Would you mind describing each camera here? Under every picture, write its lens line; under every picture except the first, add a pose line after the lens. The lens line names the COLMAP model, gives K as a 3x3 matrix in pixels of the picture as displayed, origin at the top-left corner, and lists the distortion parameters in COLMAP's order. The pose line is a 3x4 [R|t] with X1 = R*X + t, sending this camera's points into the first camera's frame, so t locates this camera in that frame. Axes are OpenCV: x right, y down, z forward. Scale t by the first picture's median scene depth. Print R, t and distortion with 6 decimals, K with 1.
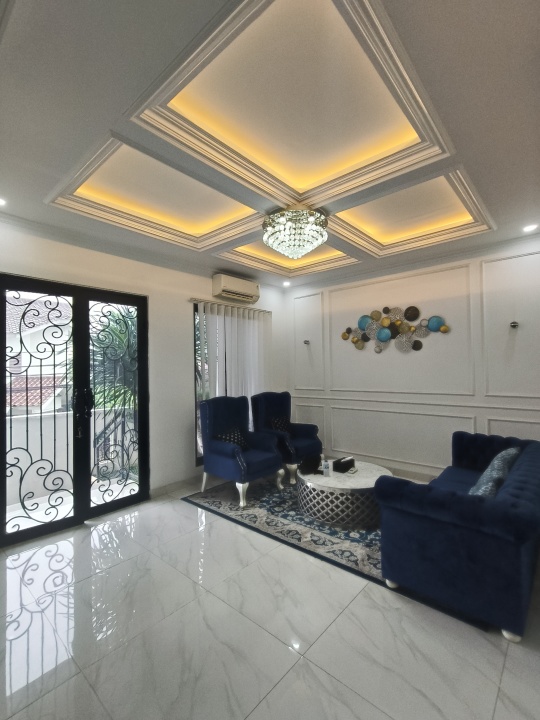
lens RADIAL K [[336.9, 0, 270.2], [0, 336.9, 360.8], [0, 0, 1]] dist [0.009386, -0.002425]
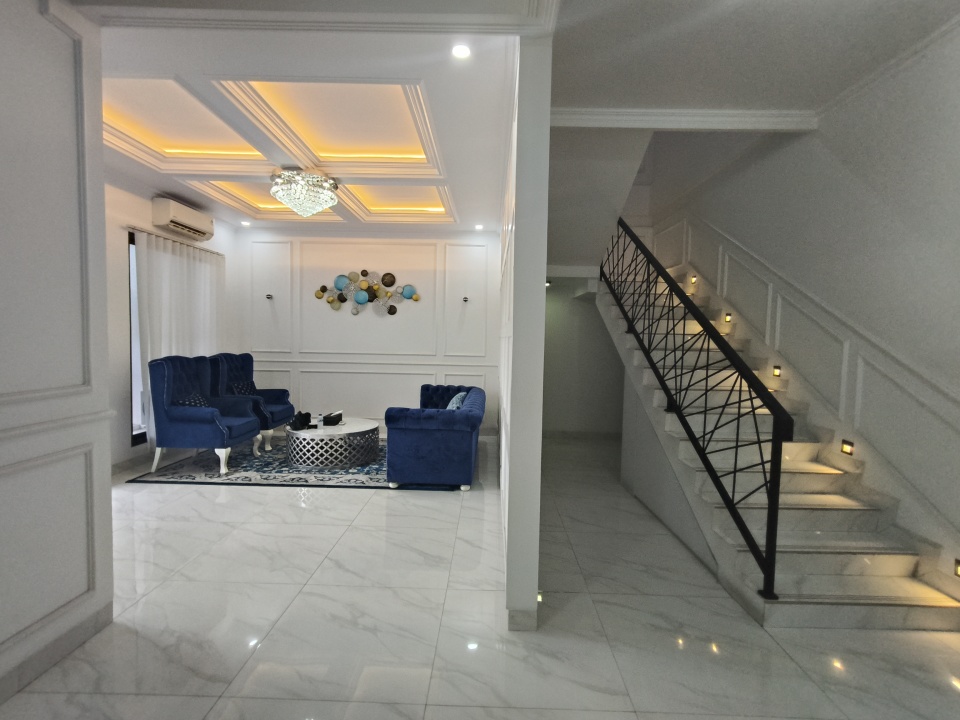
lens RADIAL K [[449.2, 0, 481.6], [0, 449.2, 361.6], [0, 0, 1]] dist [0.009386, -0.002425]
pose [[0.761058, -0.001208, 0.648683, -0.331327], [-0.048707, 0.997069, 0.059002, 0.023494], [-0.646853, -0.076499, 0.758768, -0.342544]]
